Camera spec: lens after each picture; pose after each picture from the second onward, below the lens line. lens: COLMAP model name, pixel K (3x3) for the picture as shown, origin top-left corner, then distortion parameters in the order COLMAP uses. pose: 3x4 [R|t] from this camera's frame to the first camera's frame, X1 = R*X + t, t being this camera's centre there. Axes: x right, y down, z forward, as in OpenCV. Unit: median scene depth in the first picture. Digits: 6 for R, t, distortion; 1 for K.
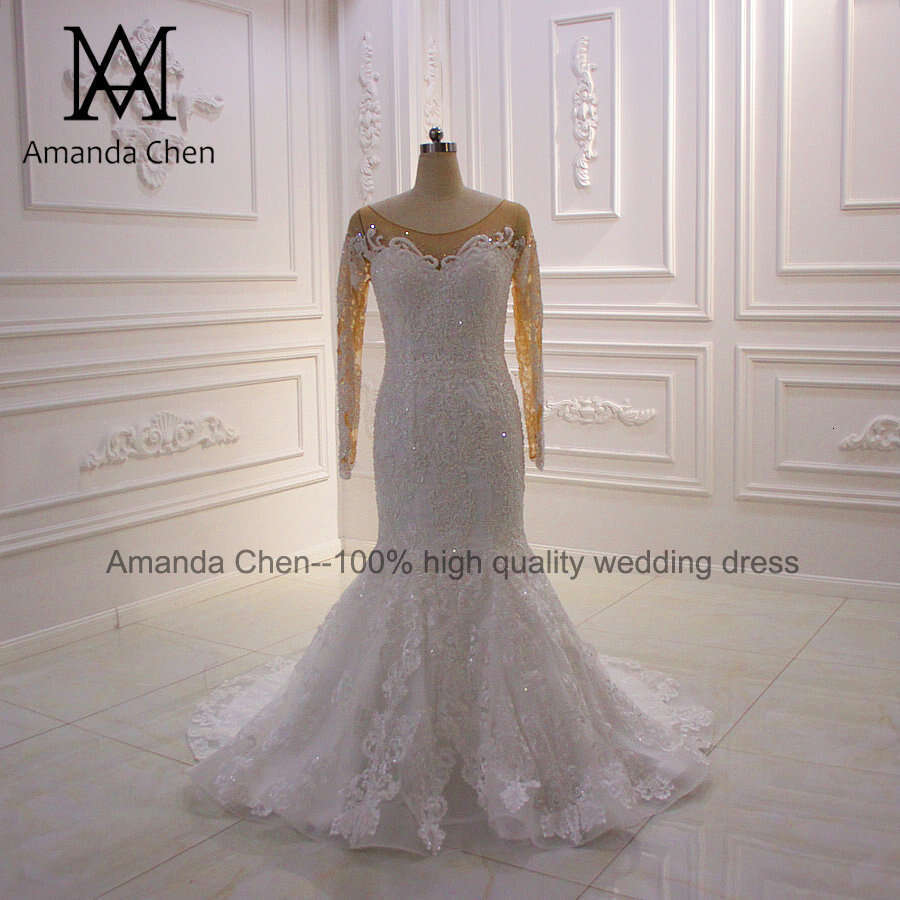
lens RADIAL K [[1055.8, 0, 446.9], [0, 1055.8, 644.8], [0, 0, 1]] dist [-0.032910, -0.079953]
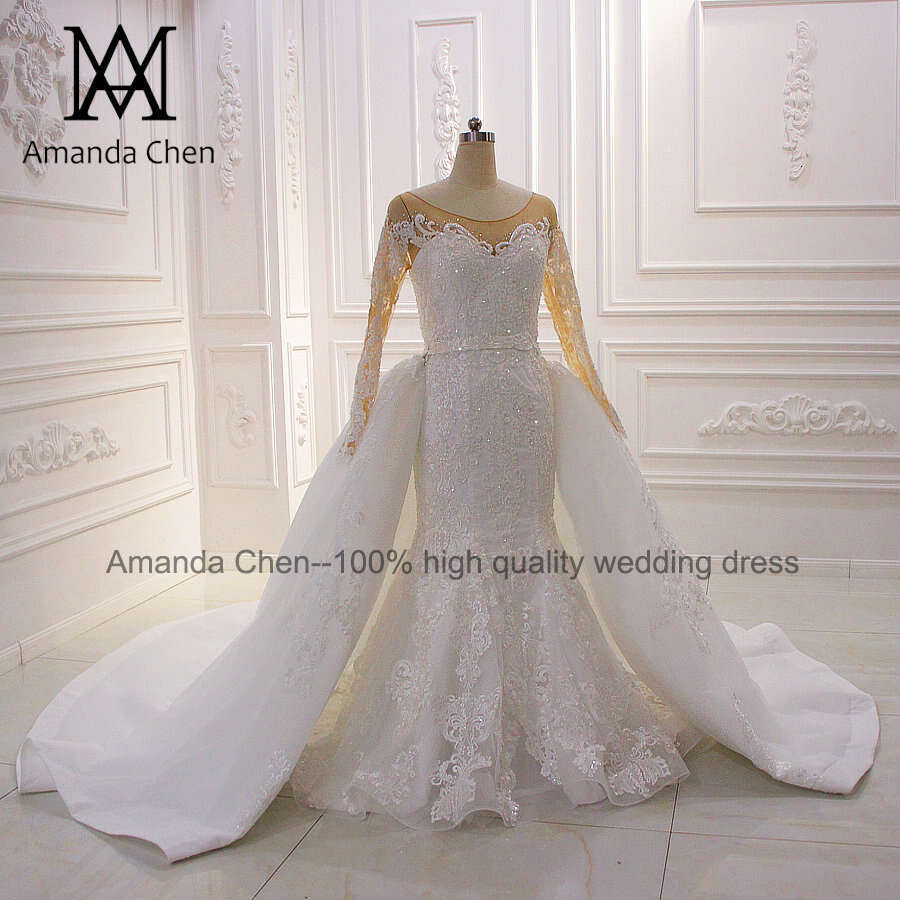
lens RADIAL K [[1096.8, 0, 453.3], [0, 1096.8, 693.7], [0, 0, 1]] dist [-0.062426, -0.049889]
pose [[0.948840, -0.108899, 0.296384, -0.245113], [0.104205, 0.994052, 0.031641, 0.018583], [-0.298067, 0.000863, 0.954545, 0.000934]]
